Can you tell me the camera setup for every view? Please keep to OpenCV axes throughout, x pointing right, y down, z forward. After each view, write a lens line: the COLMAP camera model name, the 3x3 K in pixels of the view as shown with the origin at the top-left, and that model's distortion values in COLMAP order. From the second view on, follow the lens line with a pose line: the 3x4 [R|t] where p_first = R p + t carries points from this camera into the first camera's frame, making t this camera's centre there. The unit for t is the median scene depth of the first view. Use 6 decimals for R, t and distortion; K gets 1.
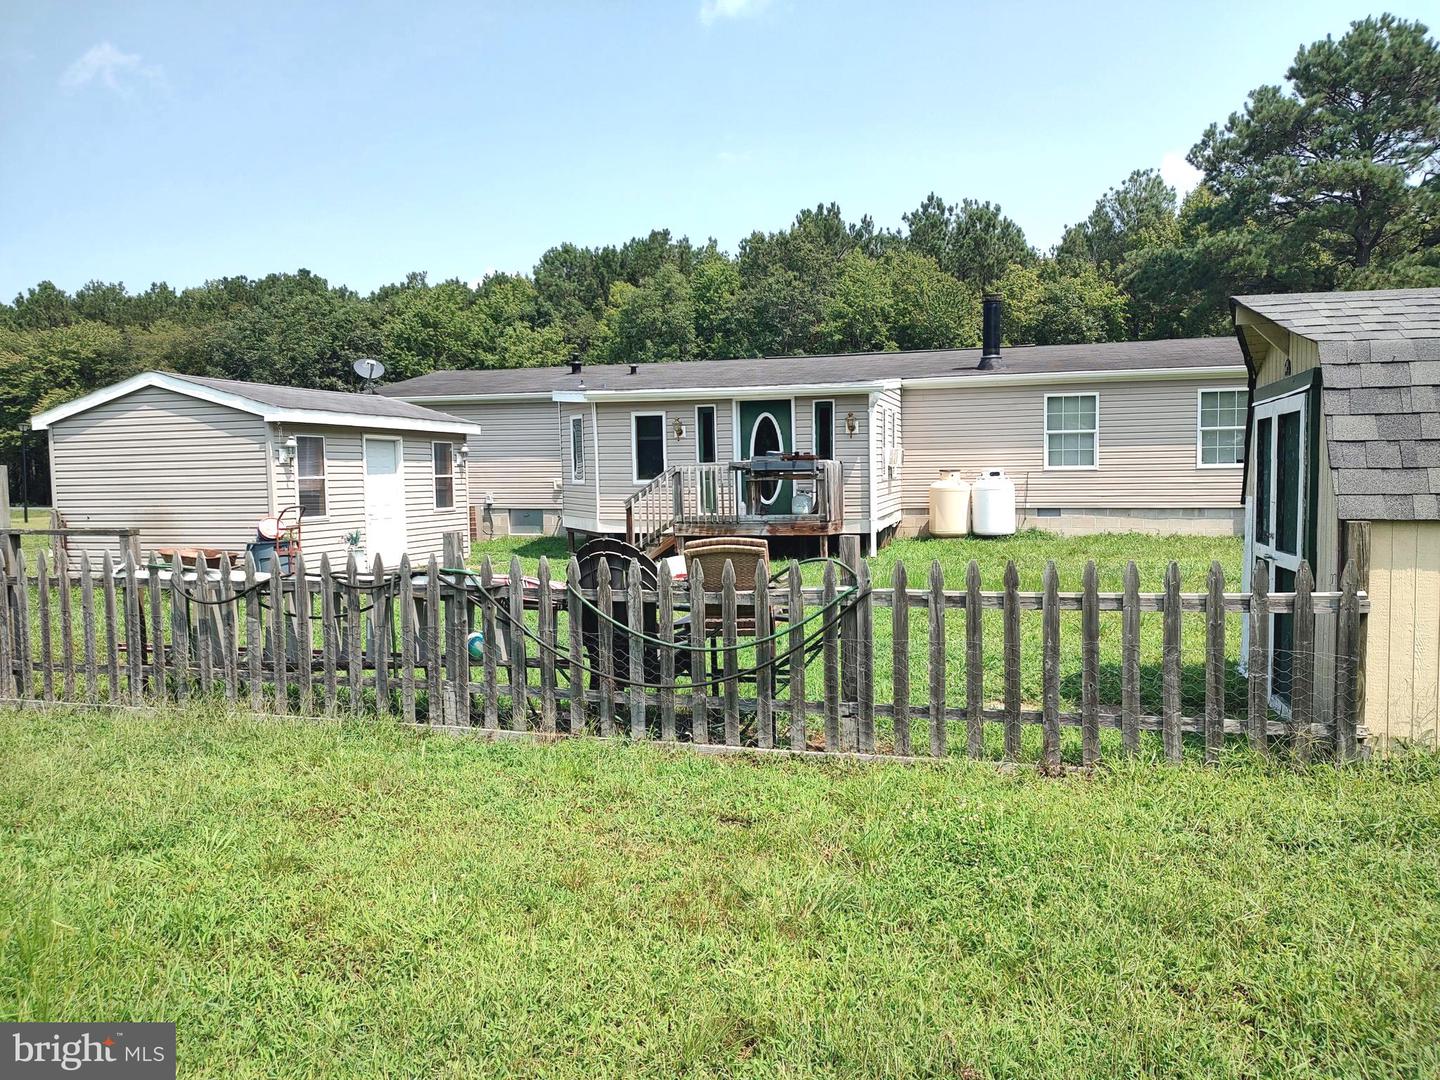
lens RADIAL K [[1023.3, 0, 720.9], [0, 1023.3, 536.1], [0, 0, 1]] dist [0.027494, -0.029733]
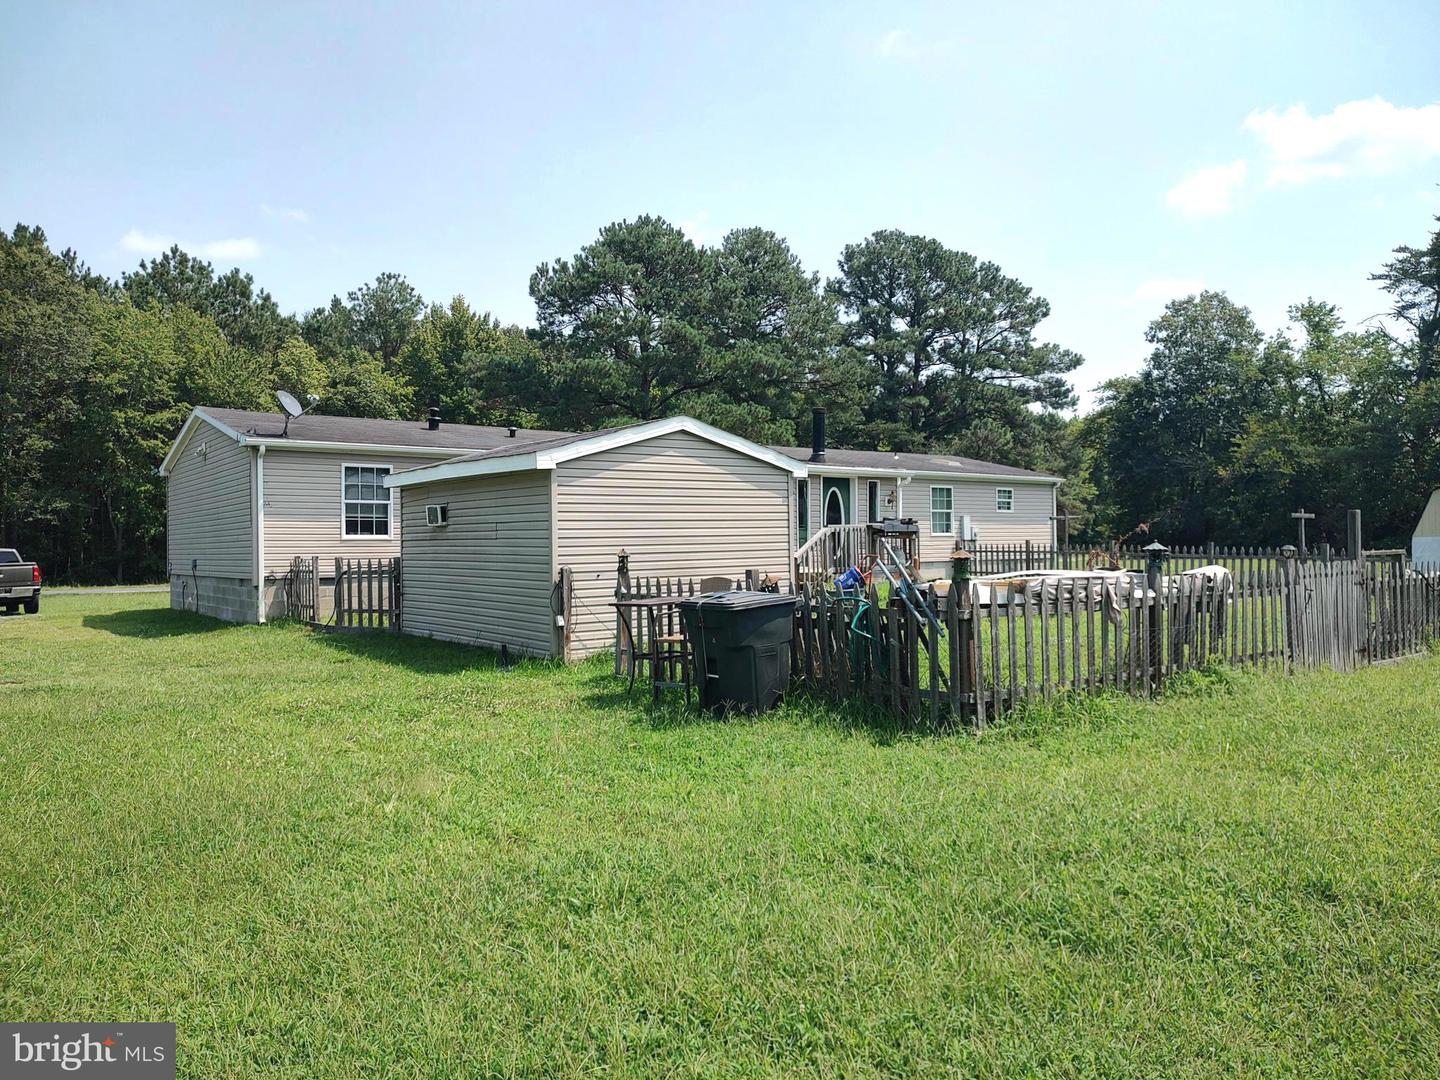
lens RADIAL K [[1023.3, 0, 723.4], [0, 1023.3, 539.1], [0, 0, 1]] dist [0.027494, -0.029733]
pose [[0.606814, 0.007325, 0.794810, -0.752267], [0.053536, 0.997310, -0.050064, 0.000750], [-0.793039, 0.072931, 0.604789, 0.242253]]
